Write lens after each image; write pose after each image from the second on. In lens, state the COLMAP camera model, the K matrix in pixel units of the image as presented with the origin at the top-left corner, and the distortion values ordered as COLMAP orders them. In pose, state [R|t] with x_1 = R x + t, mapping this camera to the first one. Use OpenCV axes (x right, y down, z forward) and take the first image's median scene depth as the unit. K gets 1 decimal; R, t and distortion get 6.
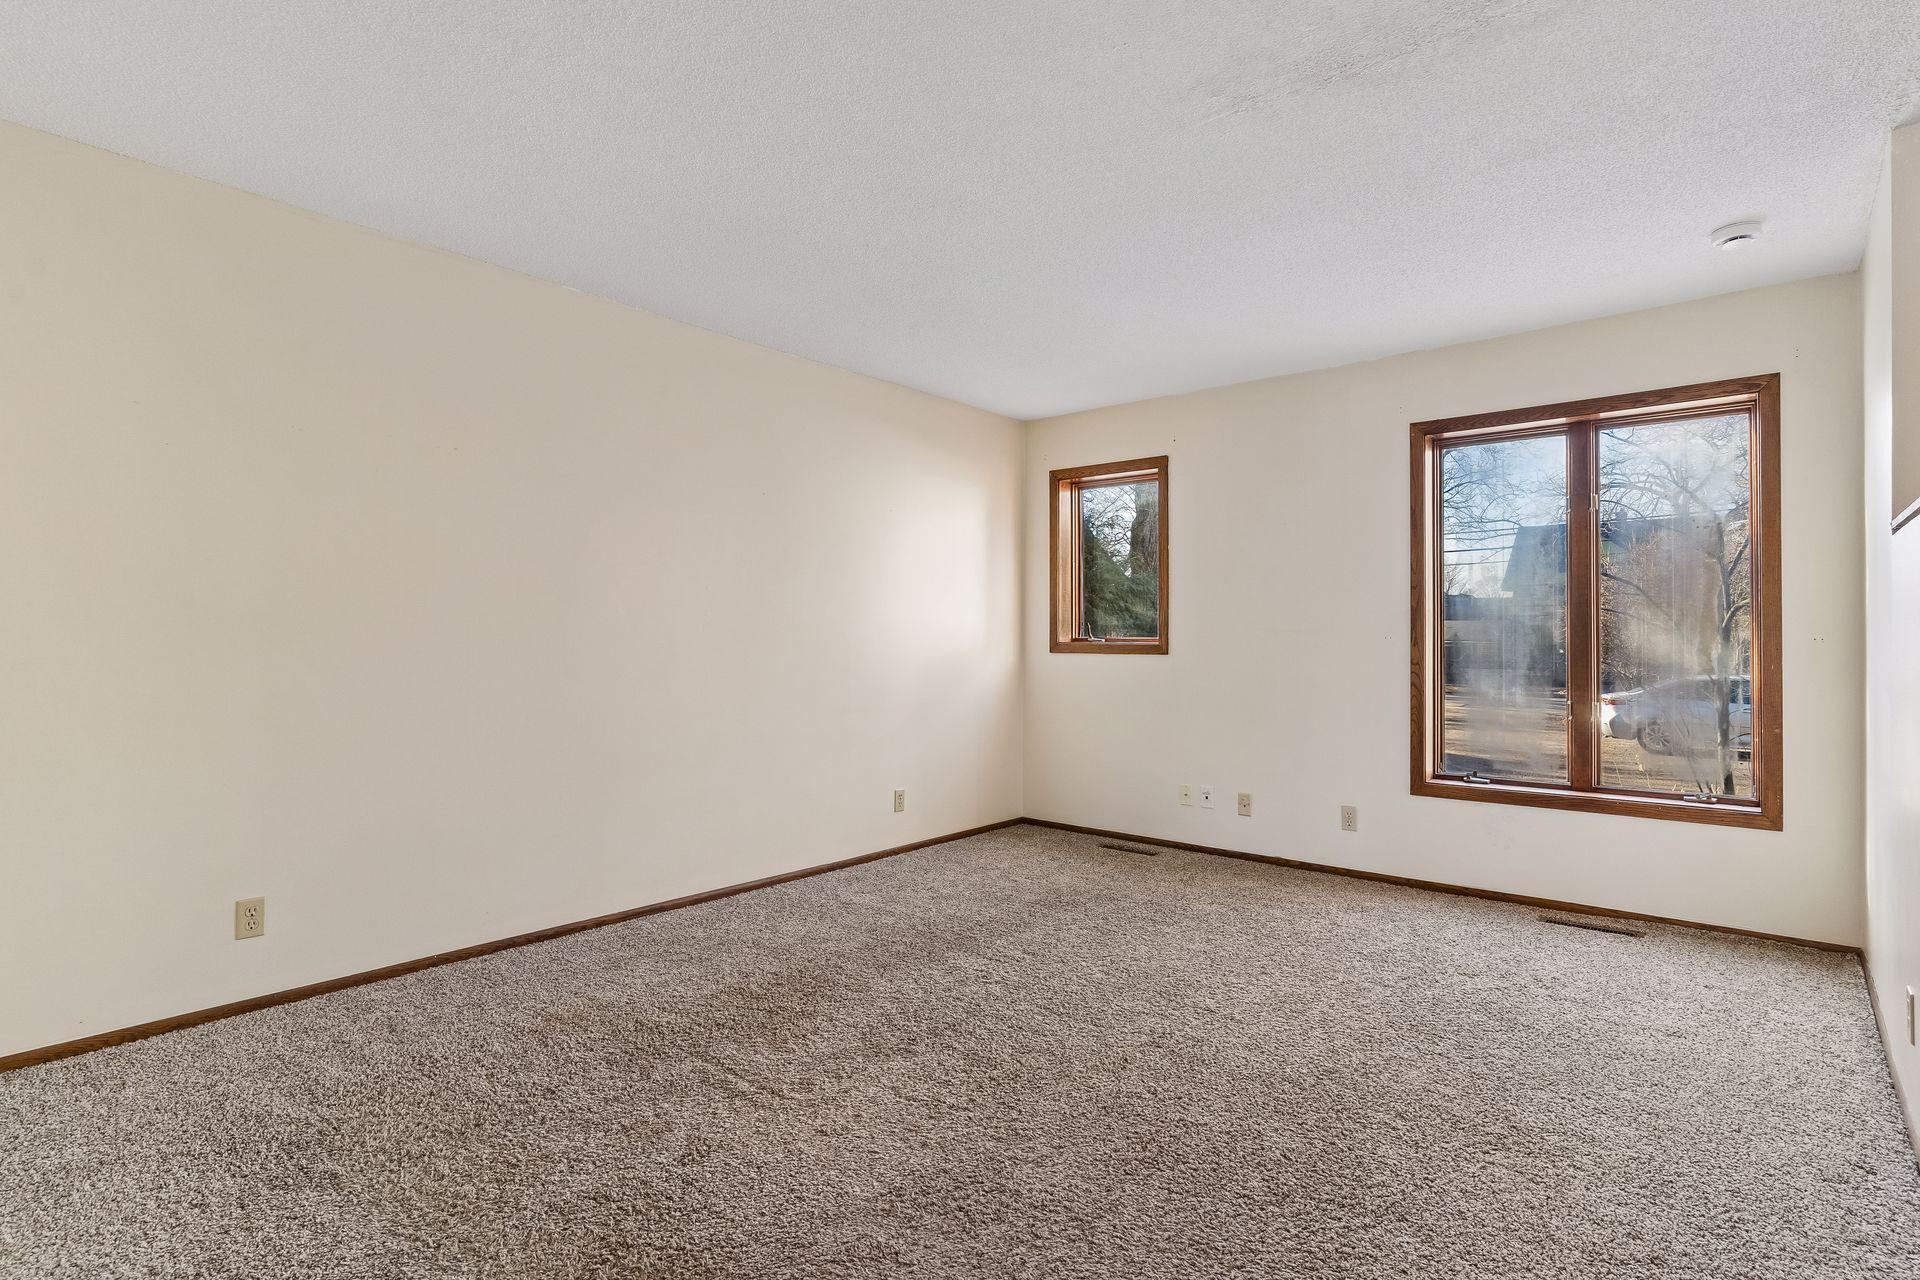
lens RADIAL K [[950.6, 0, 949.3], [0, 950.6, 632.5], [0, 0, 1]] dist [0.001160, 0.000321]
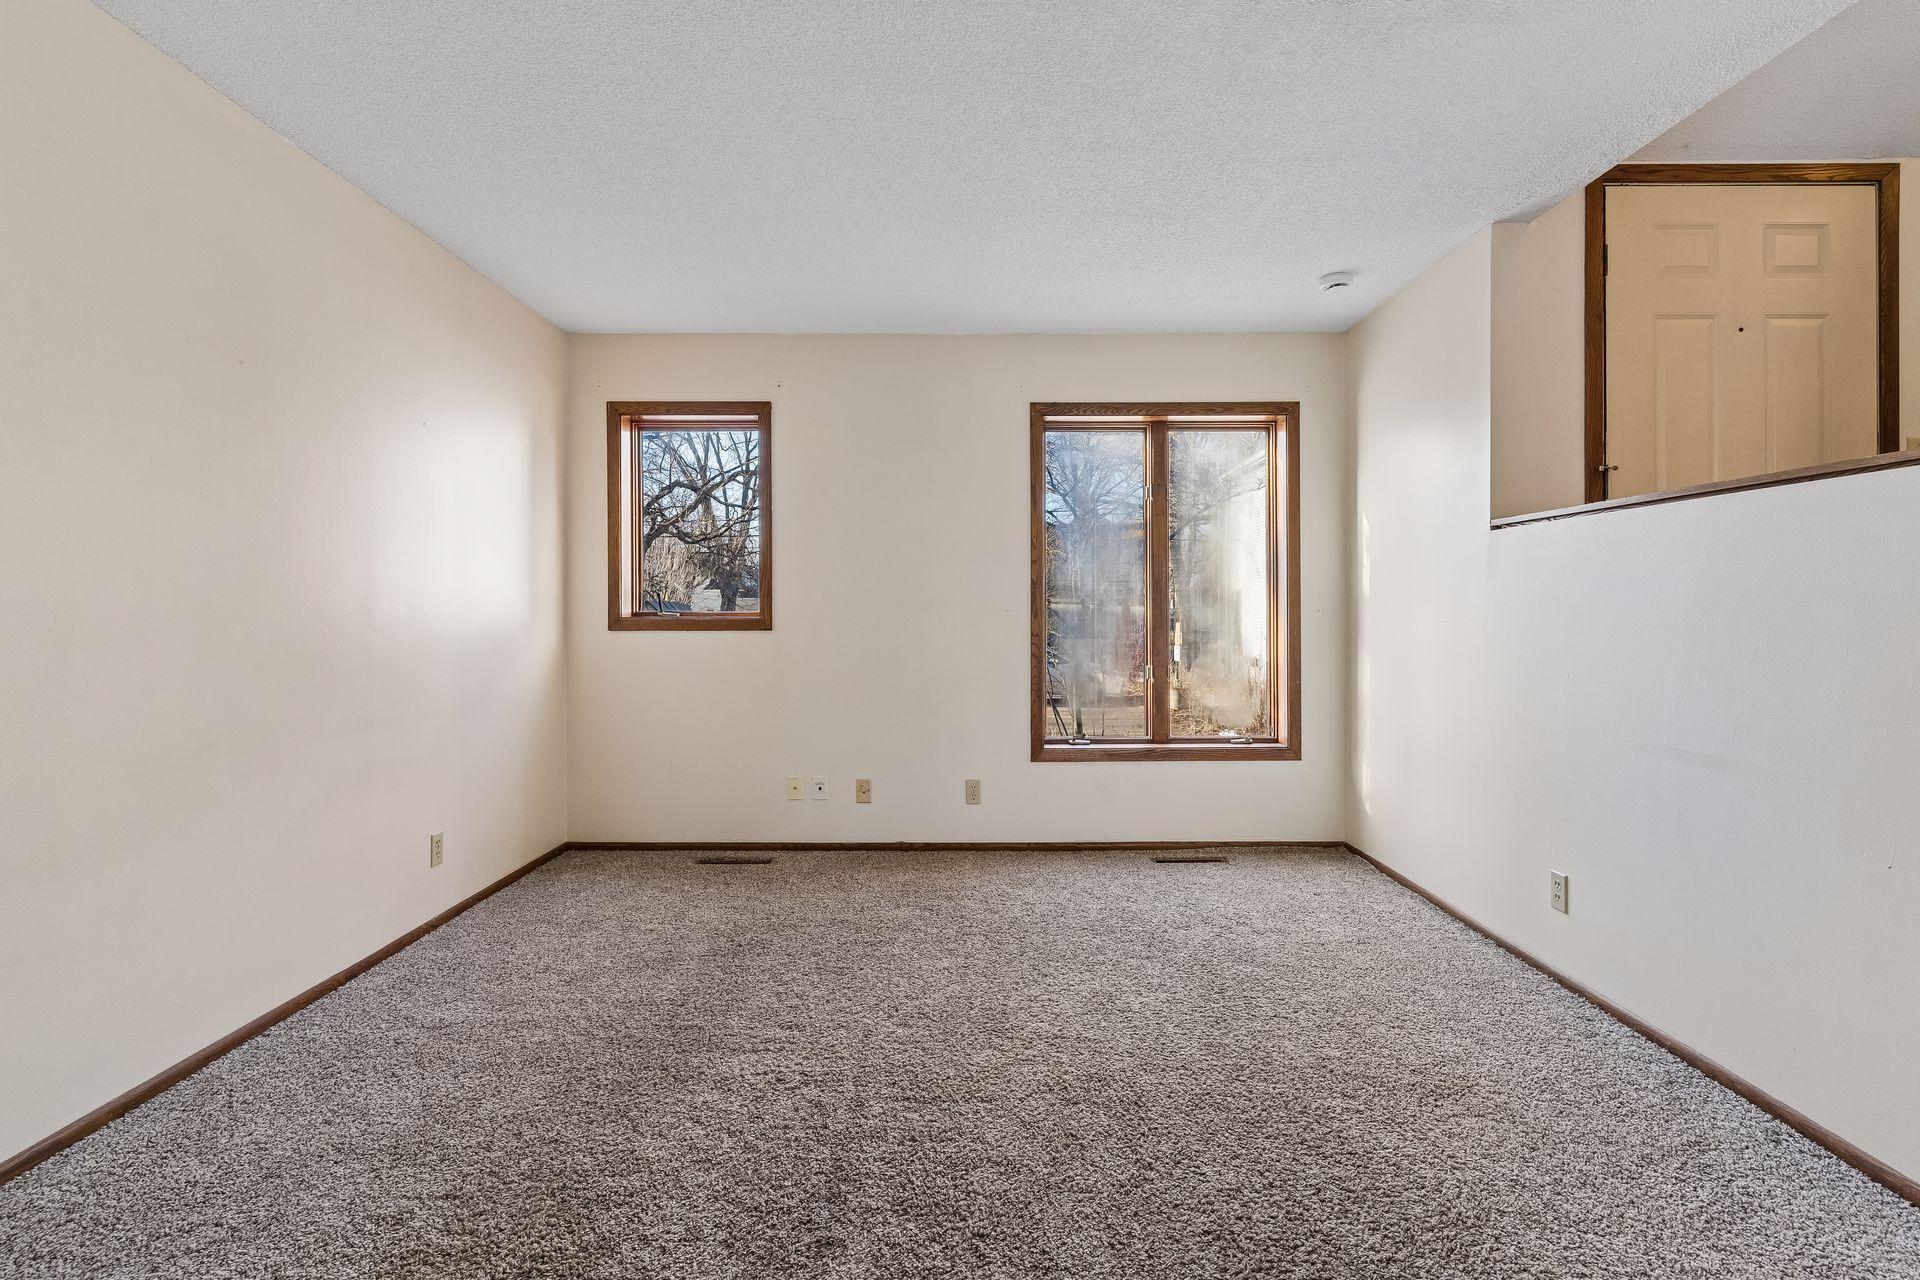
lens RADIAL K [[937.3, 0, 960.5], [0, 937.3, 612.7], [0, 0, 1]] dist [0.003151, 0.000599]
pose [[0.756876, -0.002460, 0.653554, -0.240997], [-0.000270, 0.999992, 0.004077, 0.004245], [-0.653559, -0.003262, 0.756869, 0.280654]]
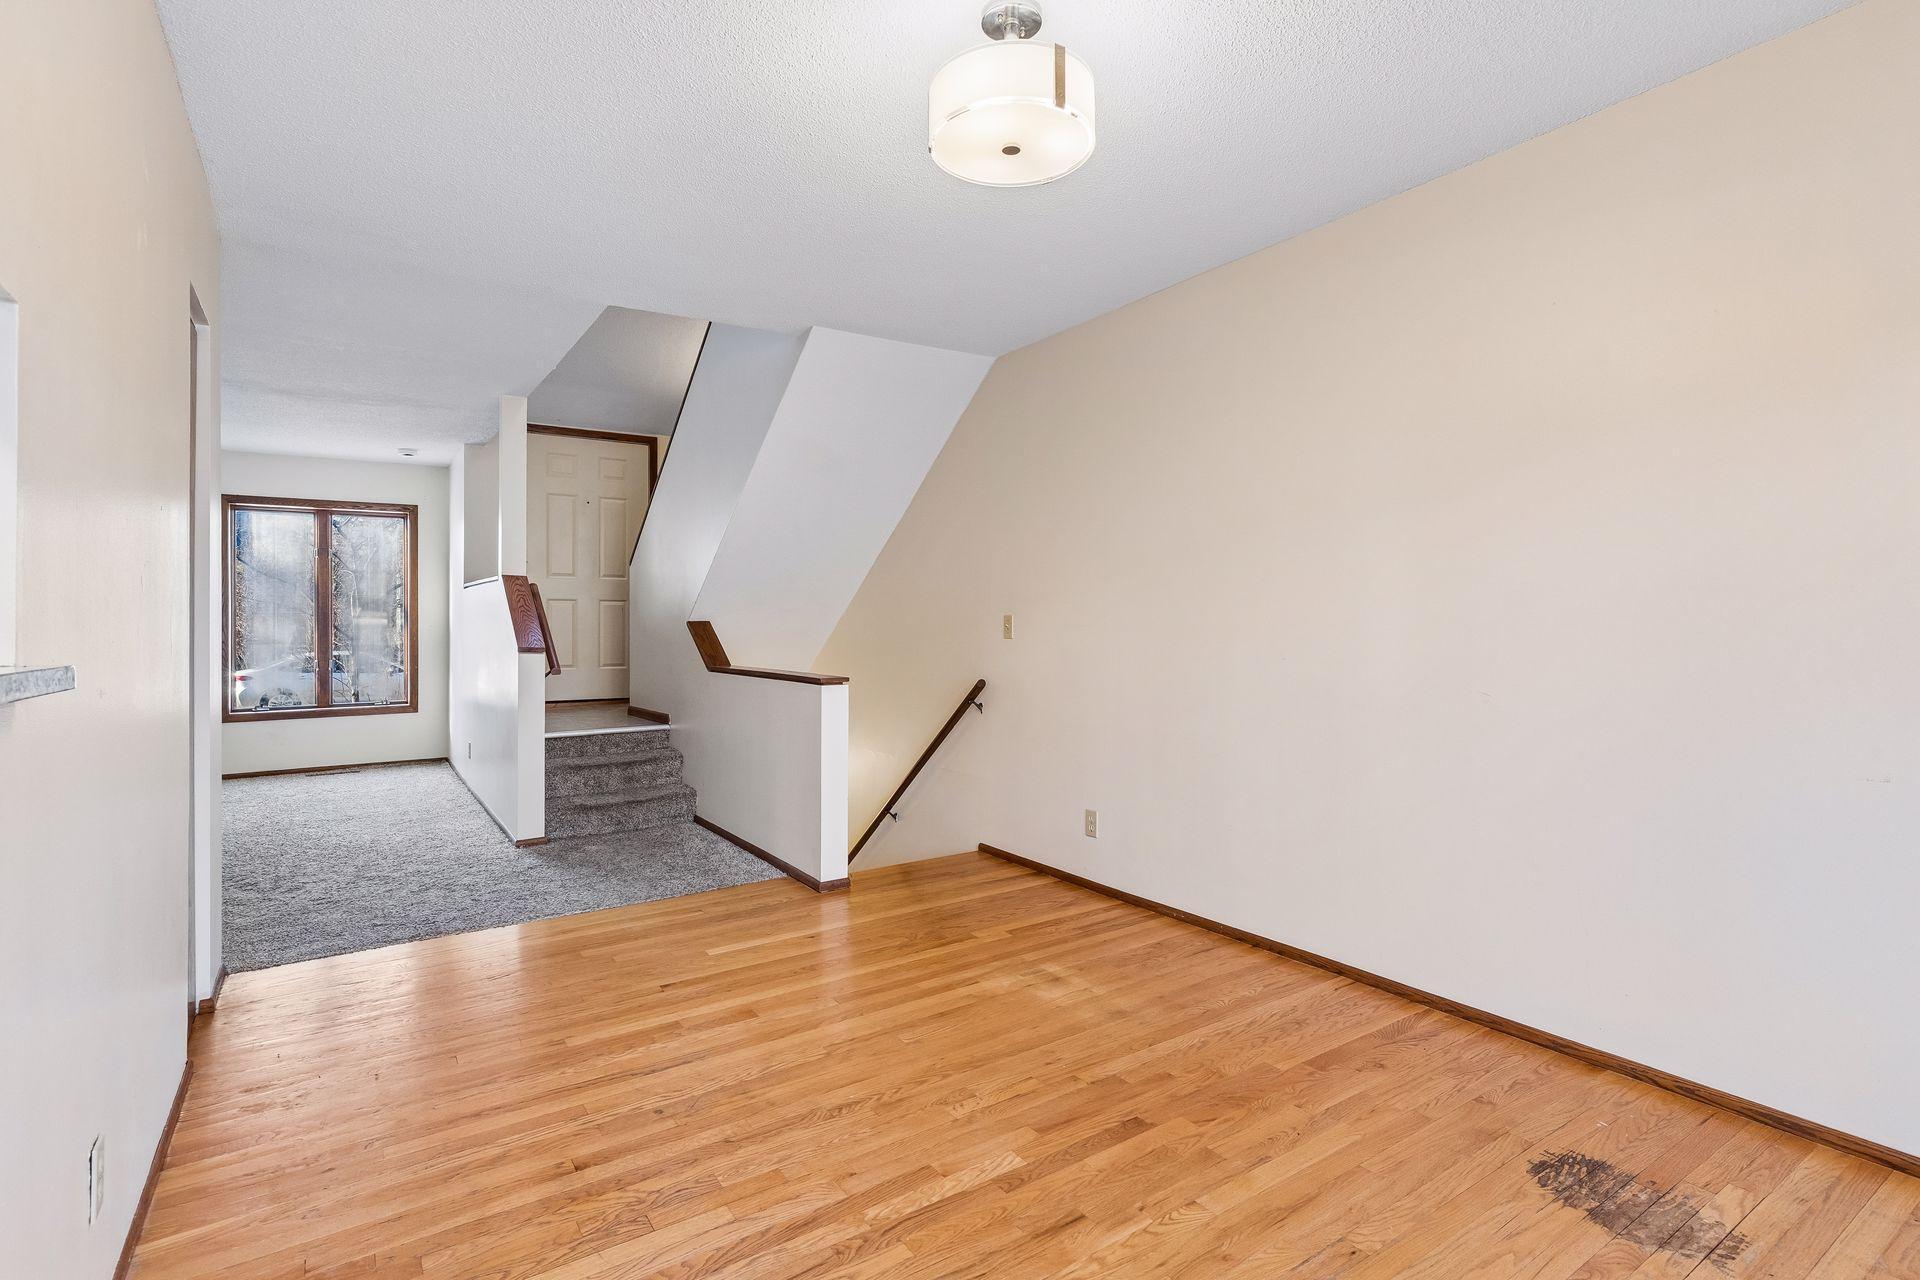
lens RADIAL K [[923.5, 0, 962.5], [0, 923.5, 627.2], [0, 0, 1]] dist [0.000825, 0.000145]
pose [[0.259547, -0.007472, 0.965702, -0.711010], [-0.002852, 0.999960, 0.008504, -0.009880], [-0.965726, -0.004961, 0.259515, -0.635806]]
